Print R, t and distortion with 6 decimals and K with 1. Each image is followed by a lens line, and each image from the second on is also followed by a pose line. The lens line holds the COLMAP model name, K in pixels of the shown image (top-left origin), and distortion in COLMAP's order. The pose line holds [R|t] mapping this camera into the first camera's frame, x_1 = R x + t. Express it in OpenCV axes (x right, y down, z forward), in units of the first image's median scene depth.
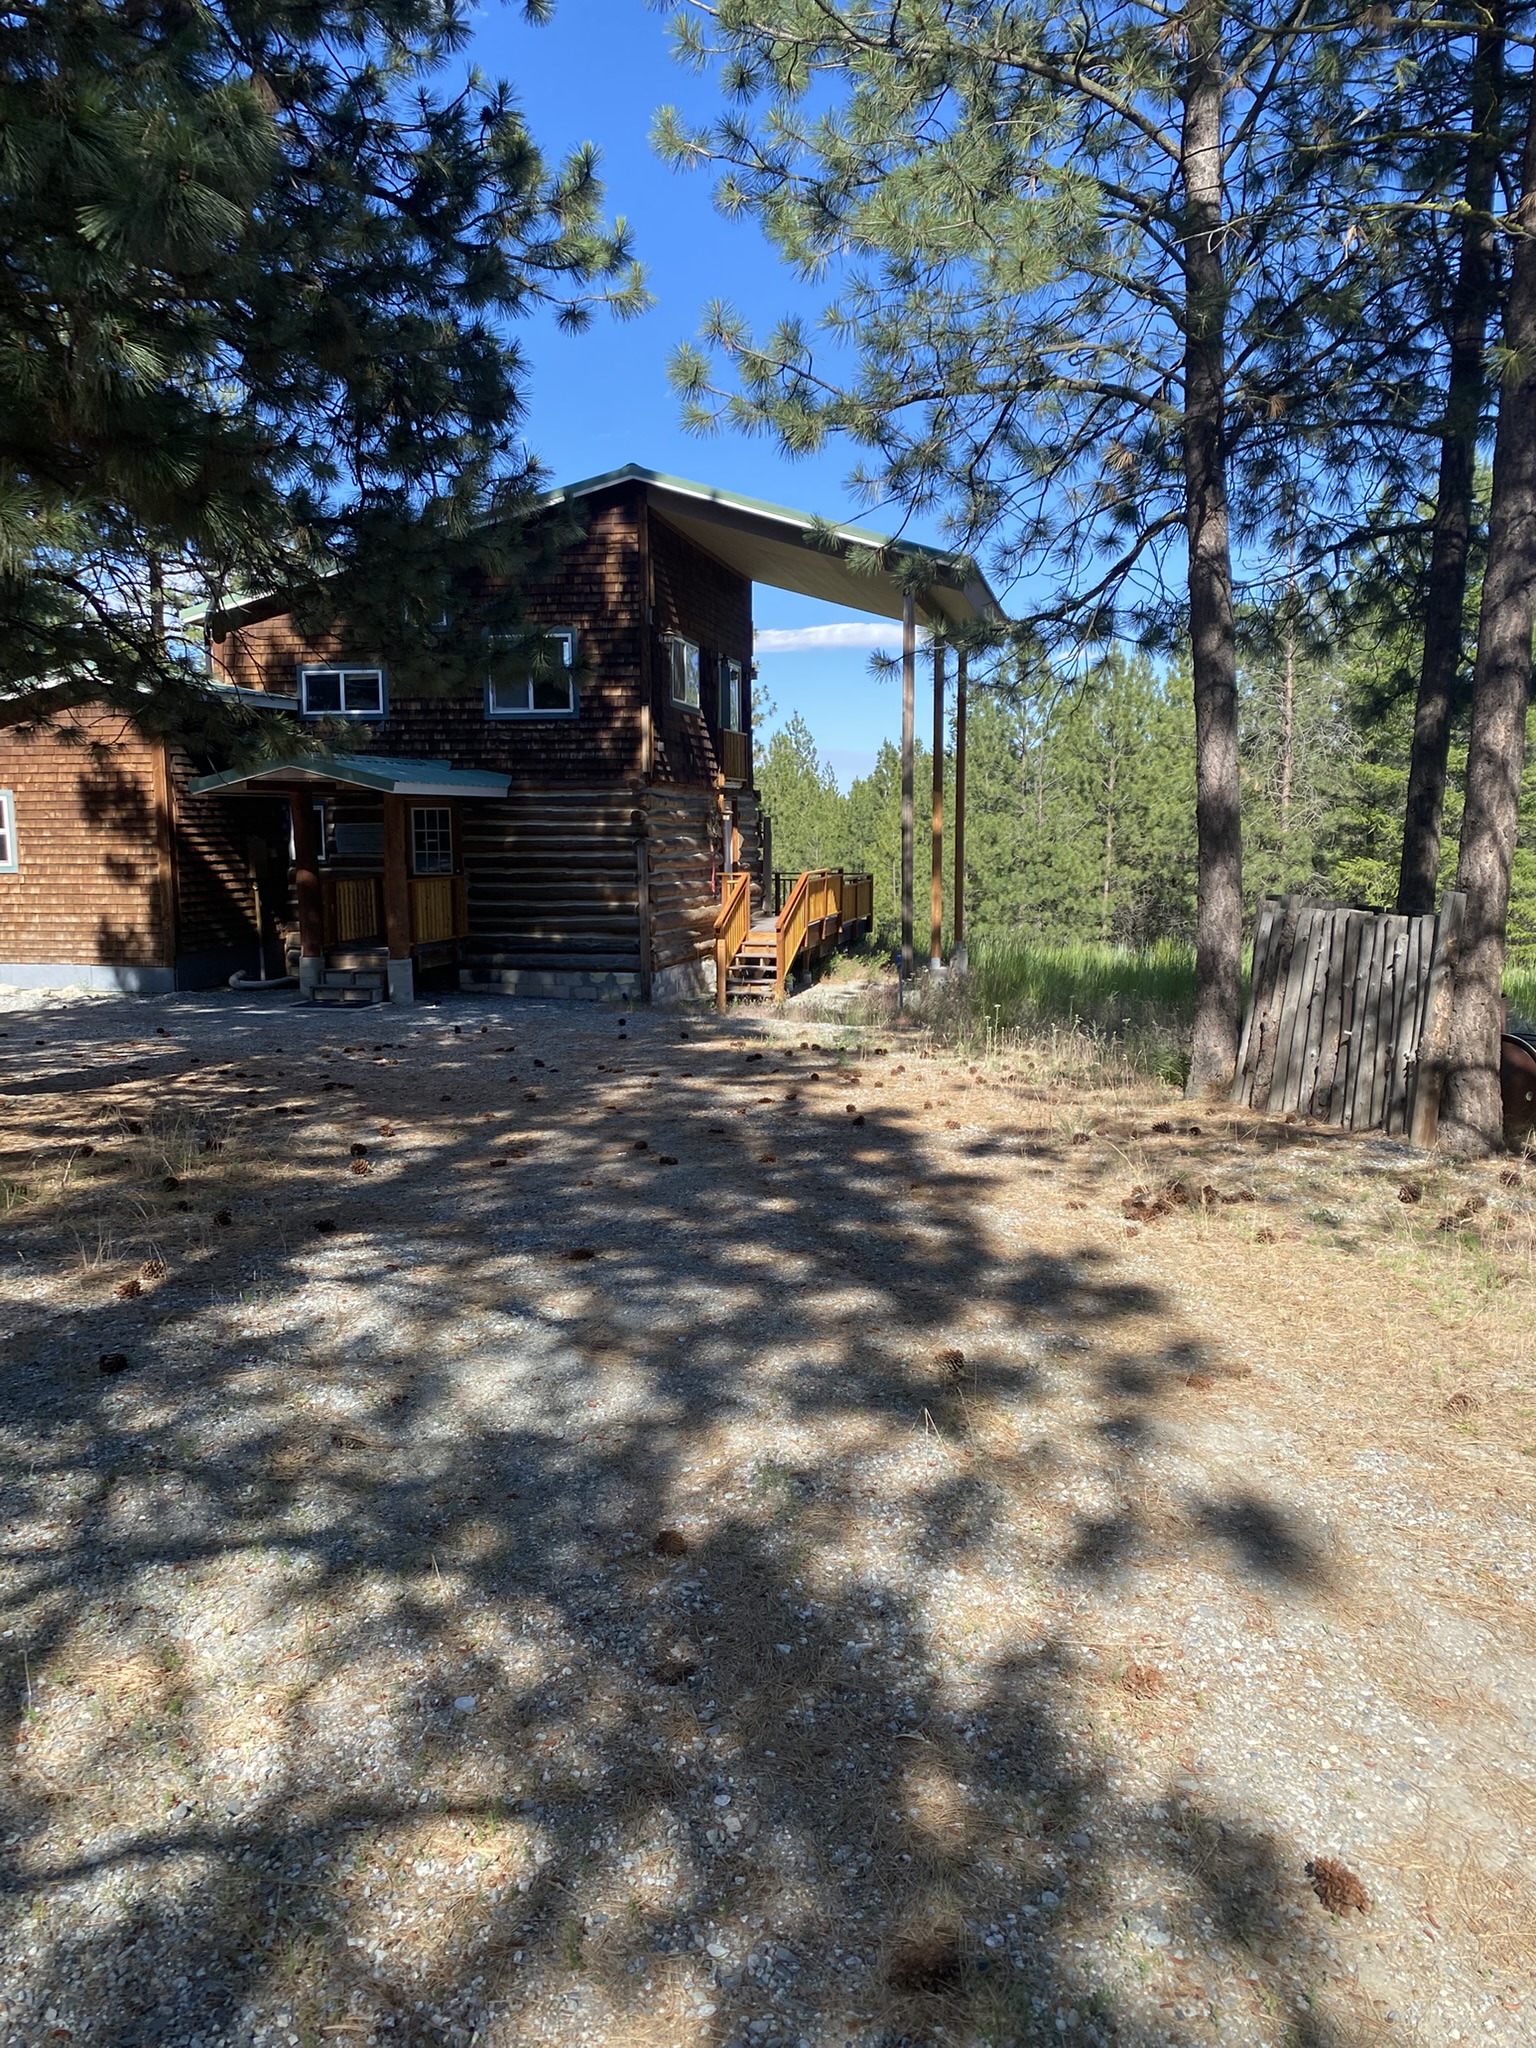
lens RADIAL K [[1558.8, 0, 768.0], [0, 1558.8, 1024.0], [0, 0, 1]] dist [0.111104, -0.199016]
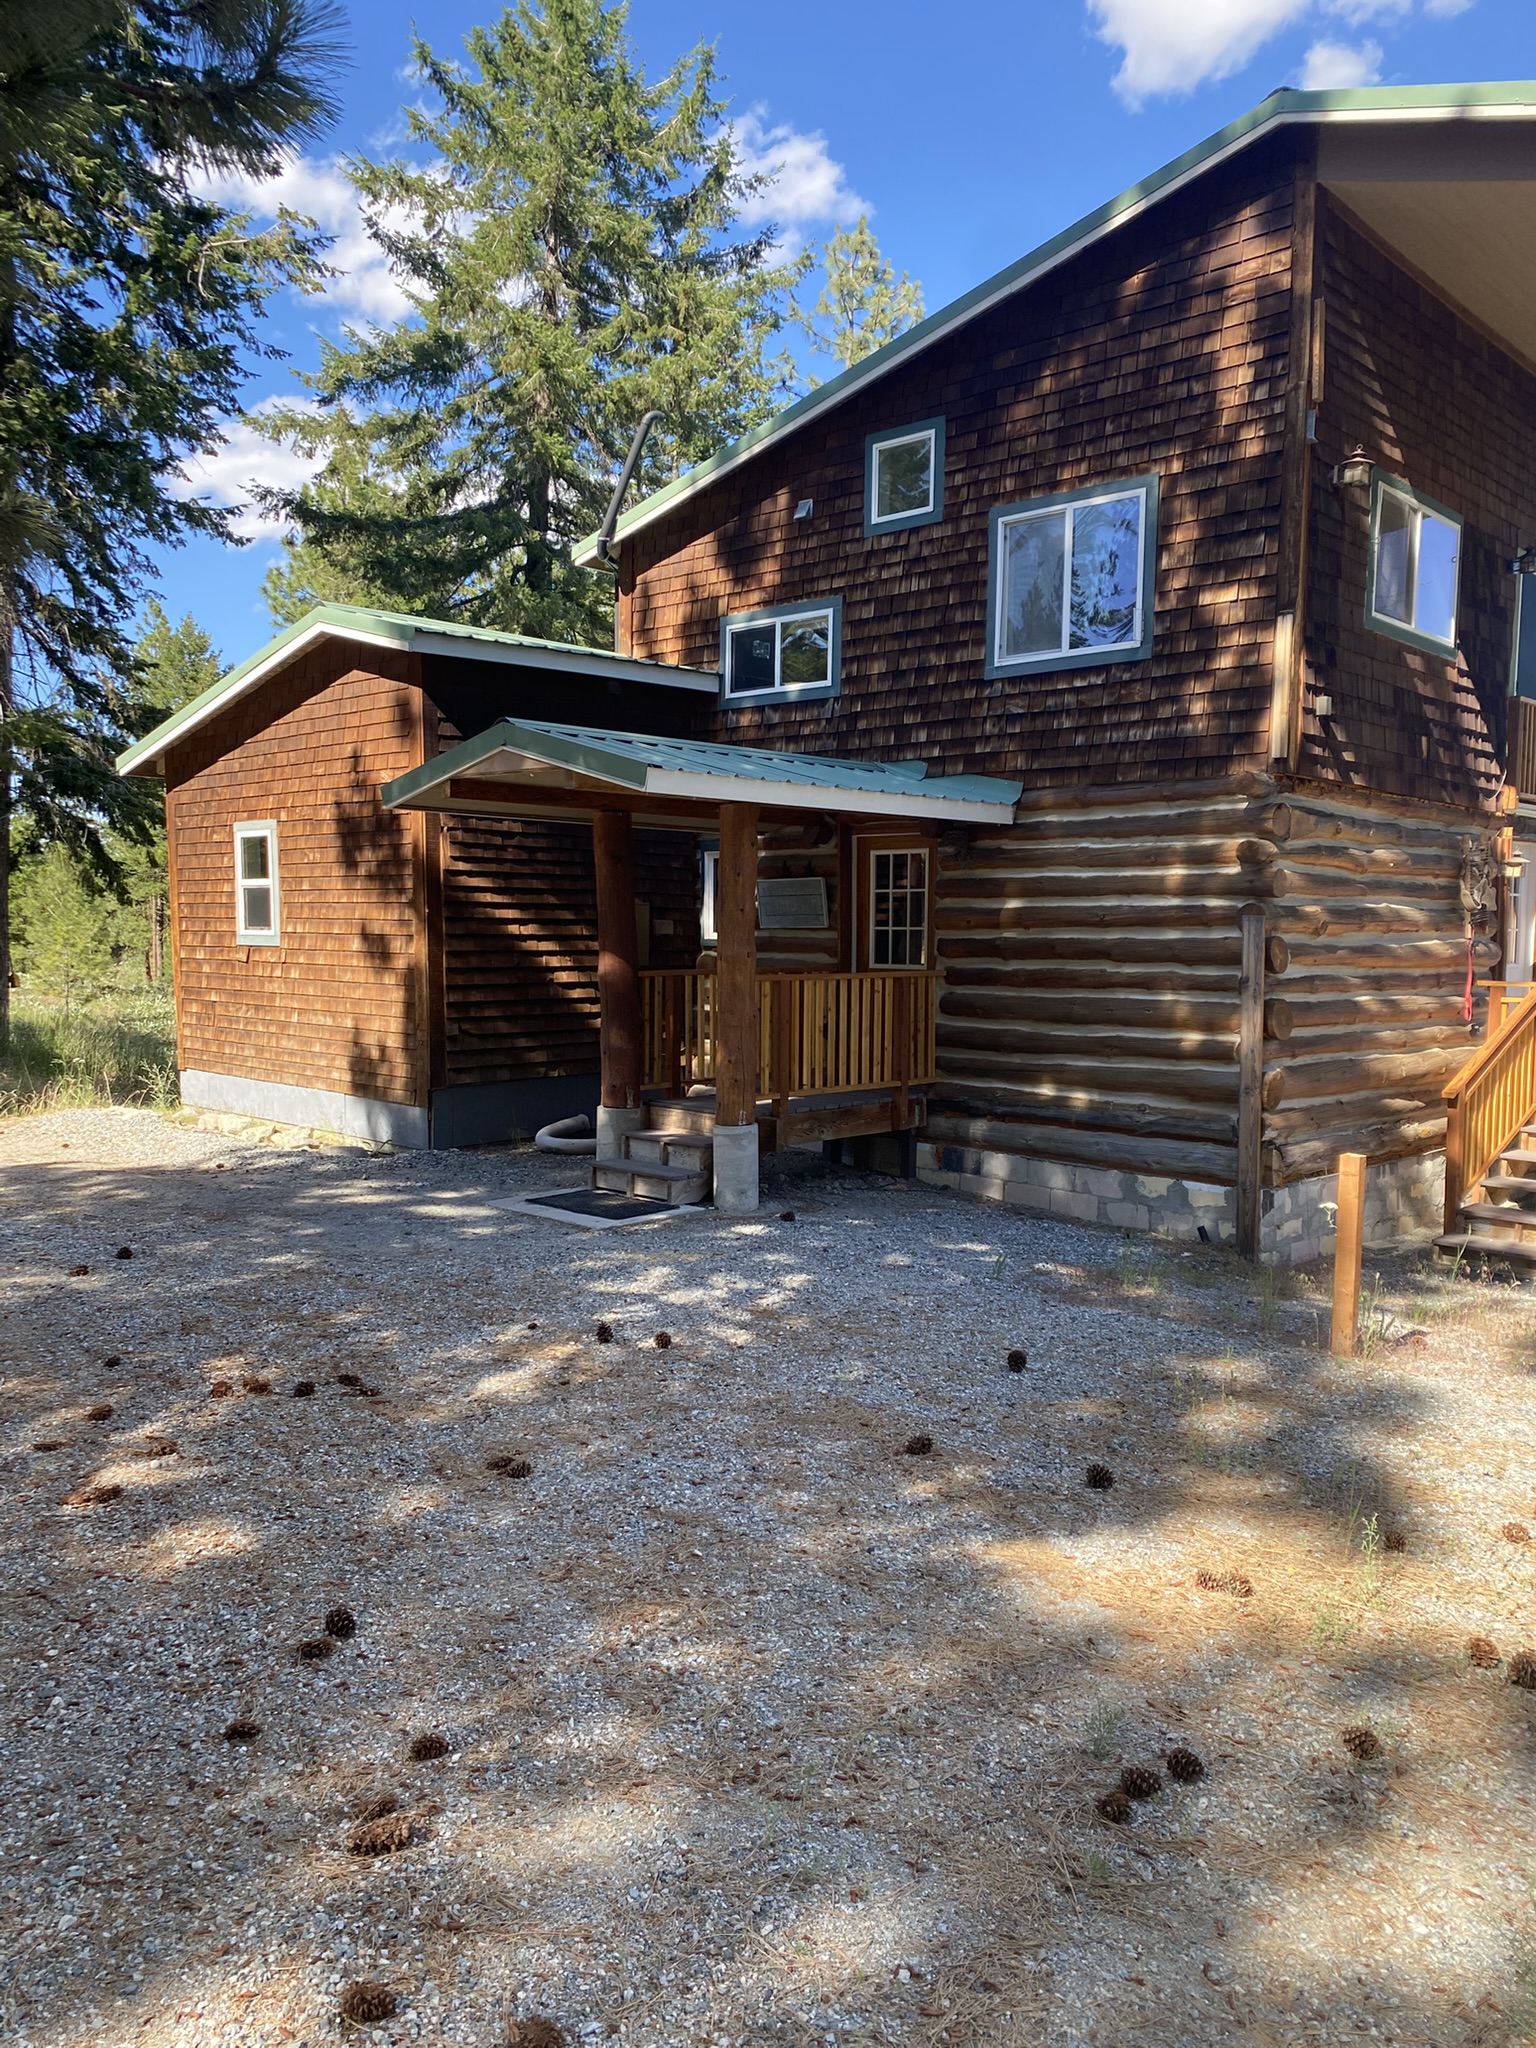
lens RADIAL K [[1564.3, 0, 773.3], [0, 1564.3, 1047.5], [0, 0, 1]] dist [0.136305, -0.323970]
pose [[0.858036, 0.055753, -0.510554, 0.037396], [-0.081350, 0.996295, -0.027919, -0.049540], [0.507106, 0.065489, 0.859392, 0.516479]]
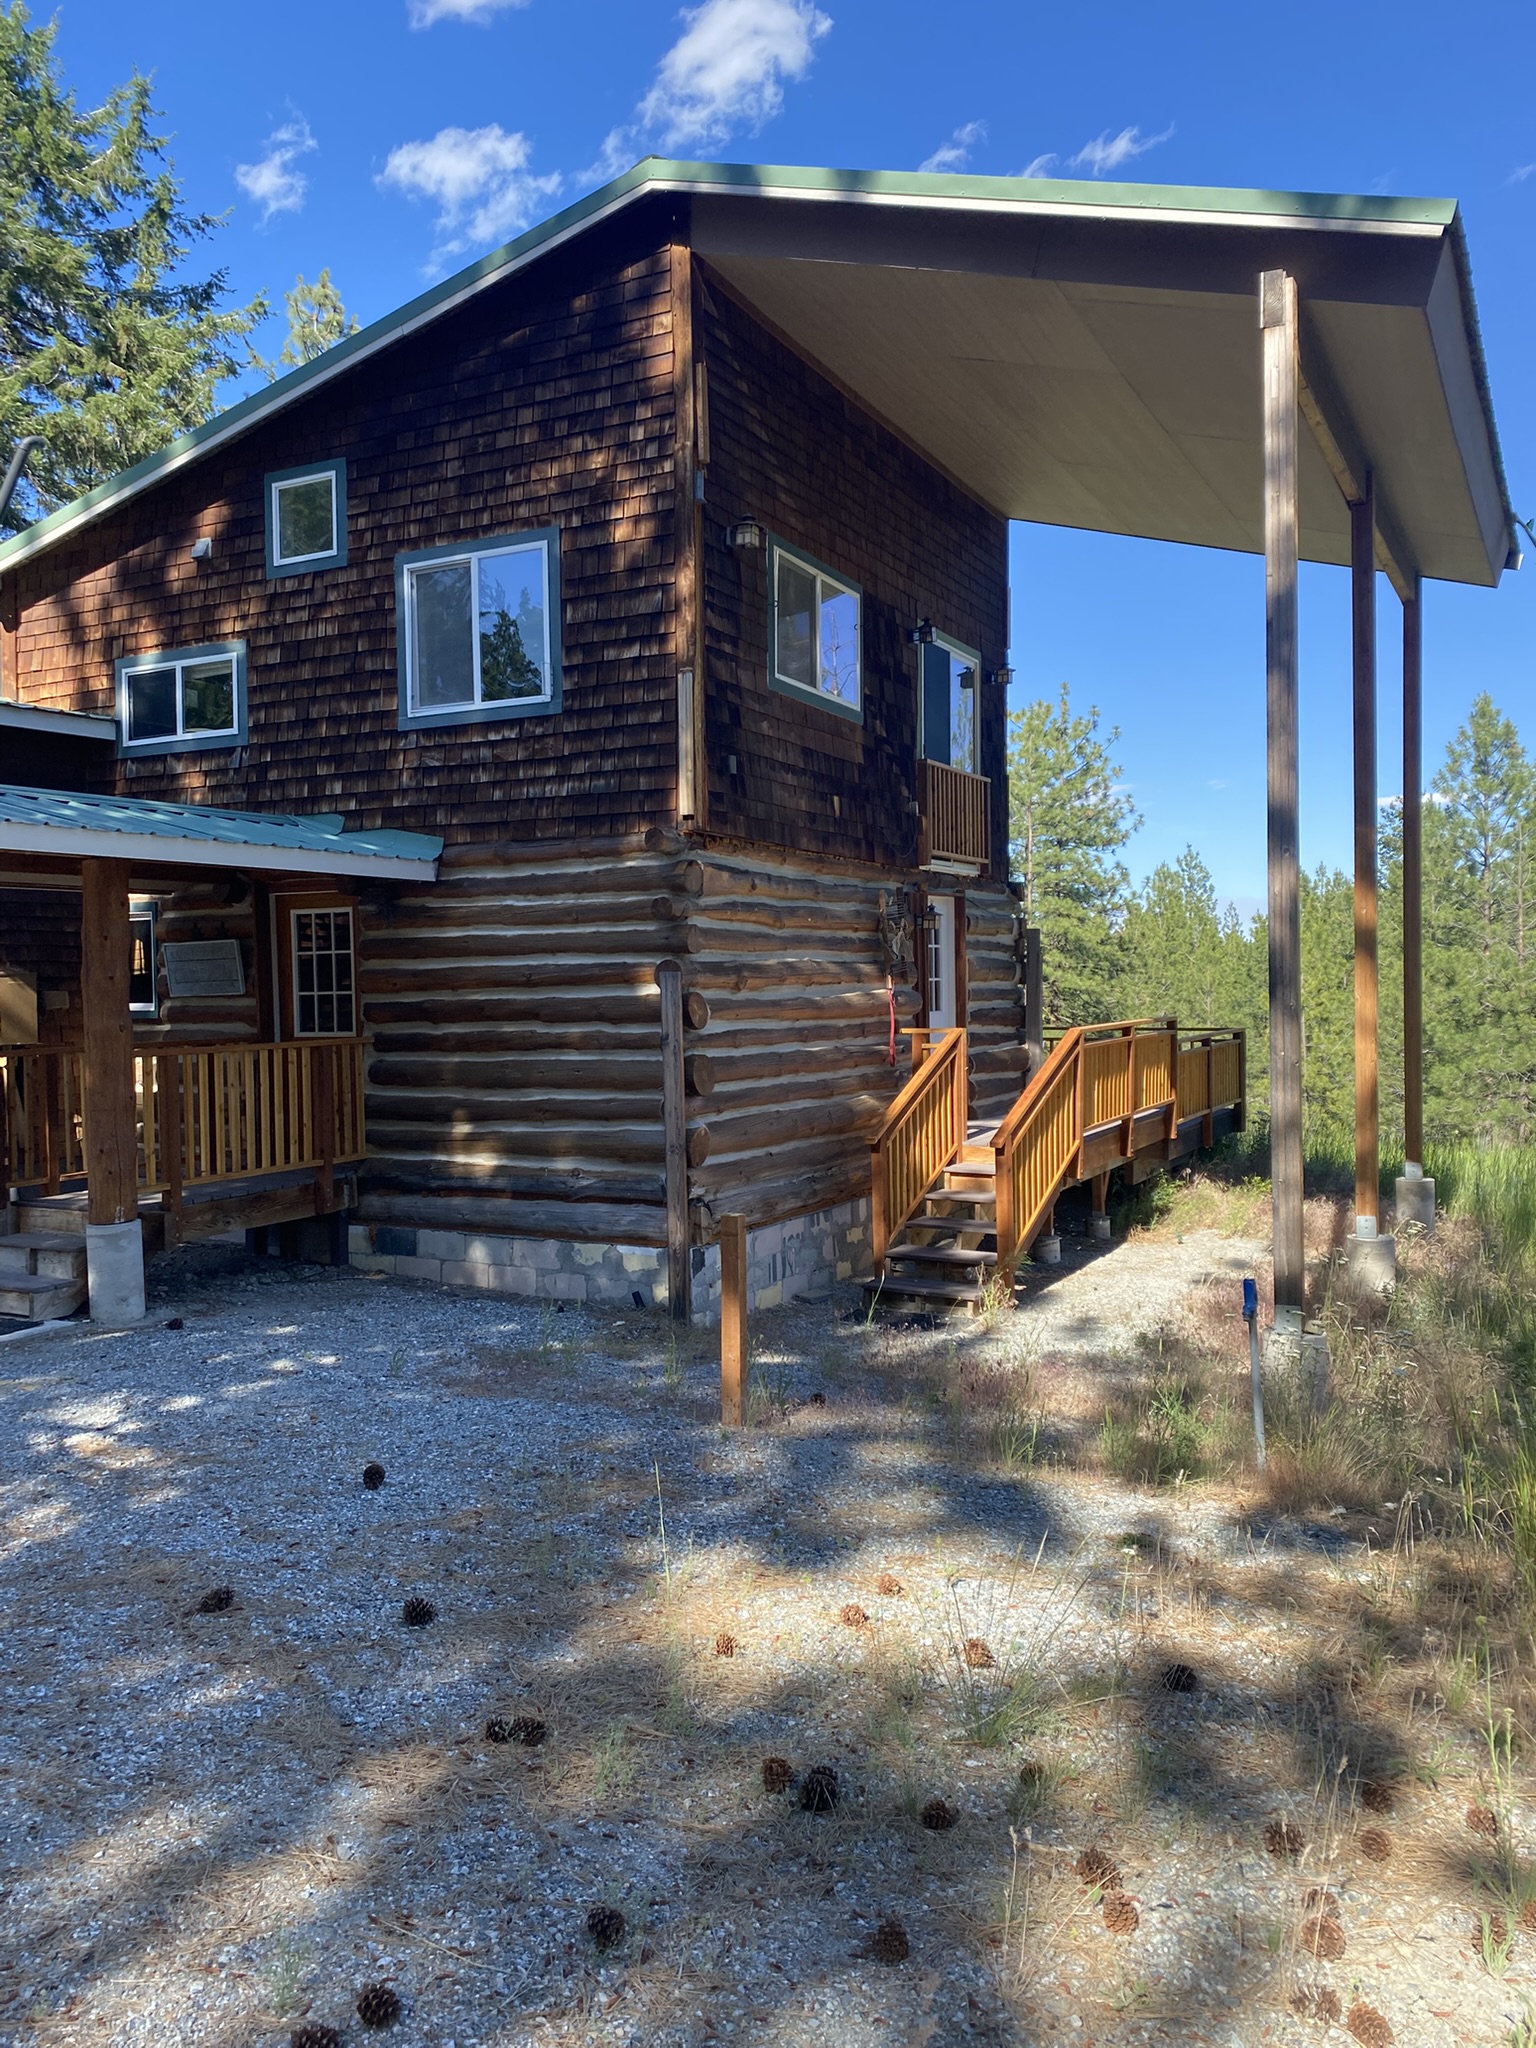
lens RADIAL K [[1558.8, 0, 768.0], [0, 1558.8, 1024.0], [0, 0, 1]] dist [0.111104, -0.199016]
pose [[0.967690, -0.004262, -0.252107, 0.061063], [-0.020662, 0.995154, -0.096136, -0.054353], [0.251295, 0.098239, 0.962912, 0.555477]]
